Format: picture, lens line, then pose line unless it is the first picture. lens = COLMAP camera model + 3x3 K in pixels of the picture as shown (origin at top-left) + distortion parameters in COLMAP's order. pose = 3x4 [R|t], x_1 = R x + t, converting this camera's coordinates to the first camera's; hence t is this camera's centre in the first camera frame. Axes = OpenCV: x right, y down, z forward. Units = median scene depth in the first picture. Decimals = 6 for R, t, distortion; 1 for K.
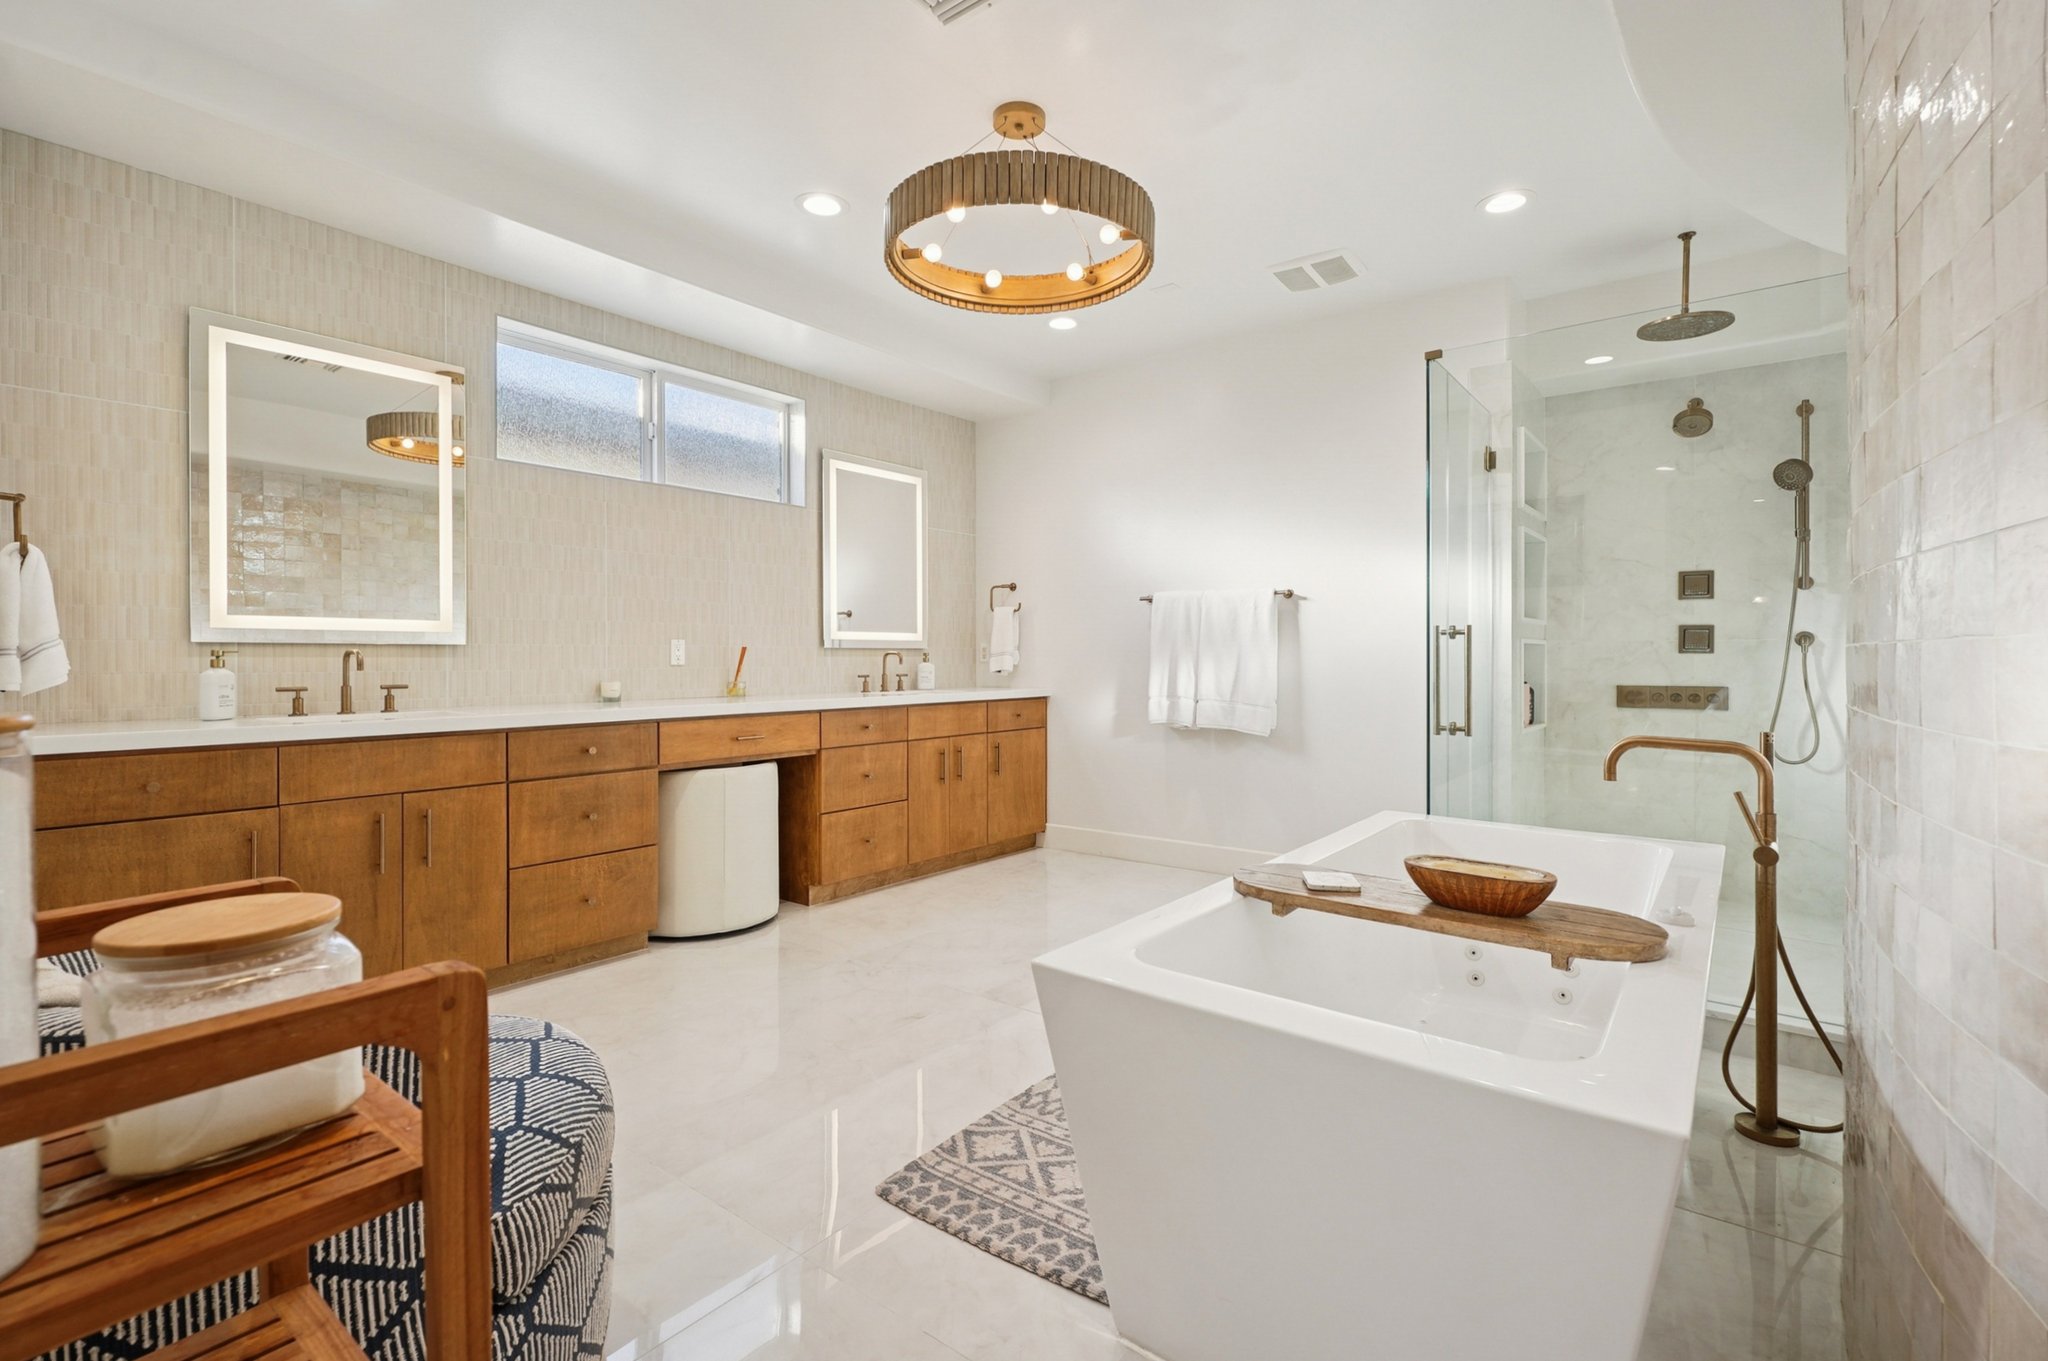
lens RADIAL K [[929.6, 0, 1022.5], [0, 929.6, 669.8], [0, 0, 1]] dist [0.000195, -0.000114]
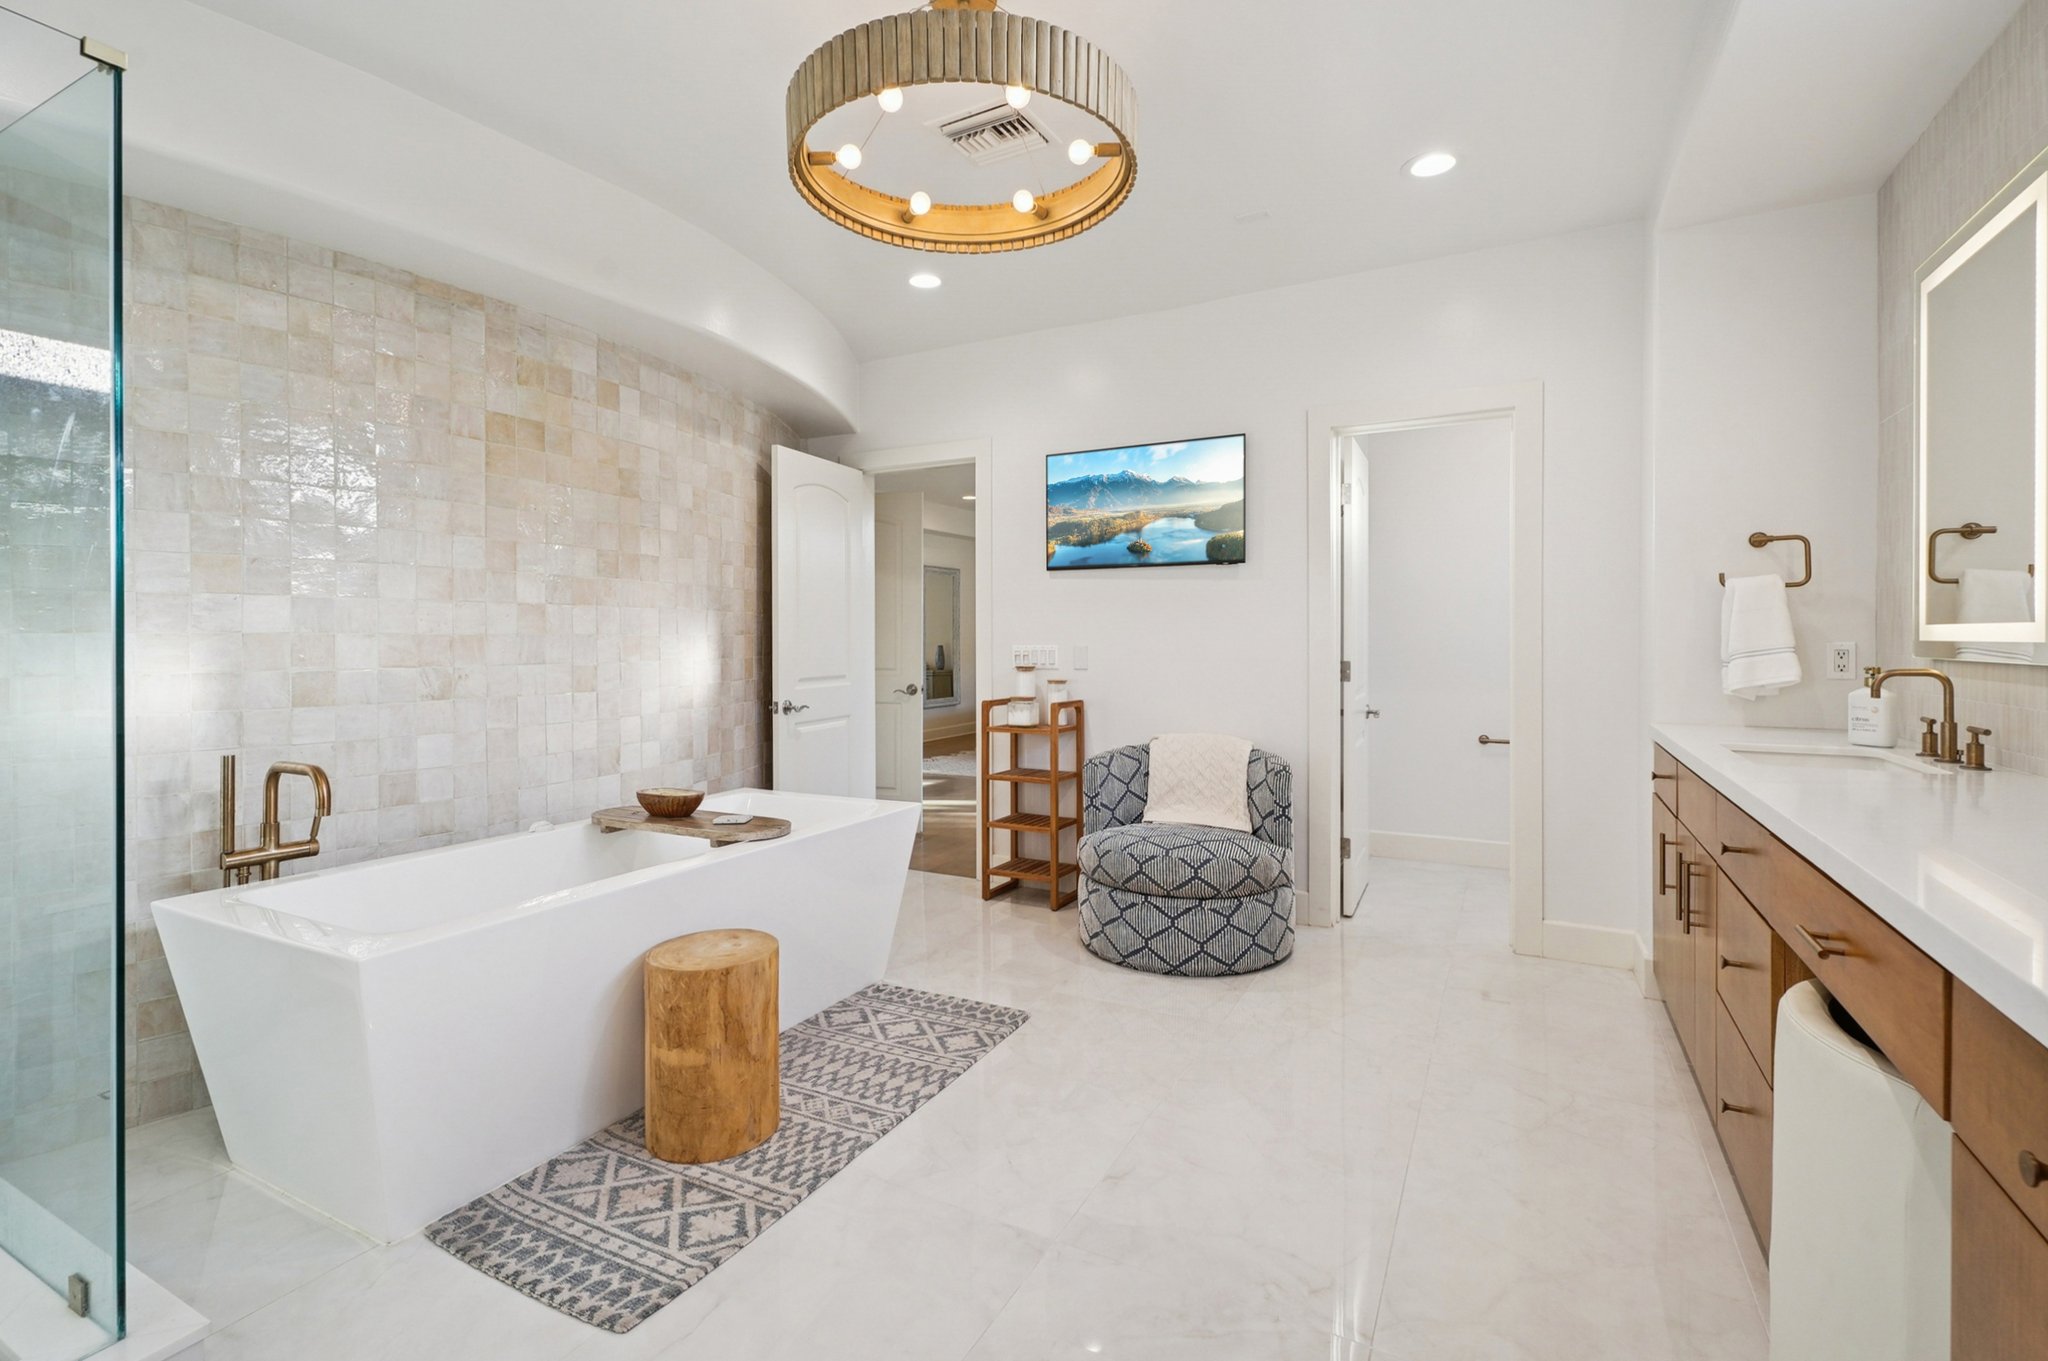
lens RADIAL K [[928.3, 0, 1020.3], [0, 928.3, 655.1], [0, 0, 1]] dist [0.000248, -0.000156]
pose [[-0.986372, 0.005303, -0.164446, 0.050982], [-0.000171, 0.999447, 0.033257, -0.042743], [0.164531, 0.032832, -0.985825, 1.152622]]
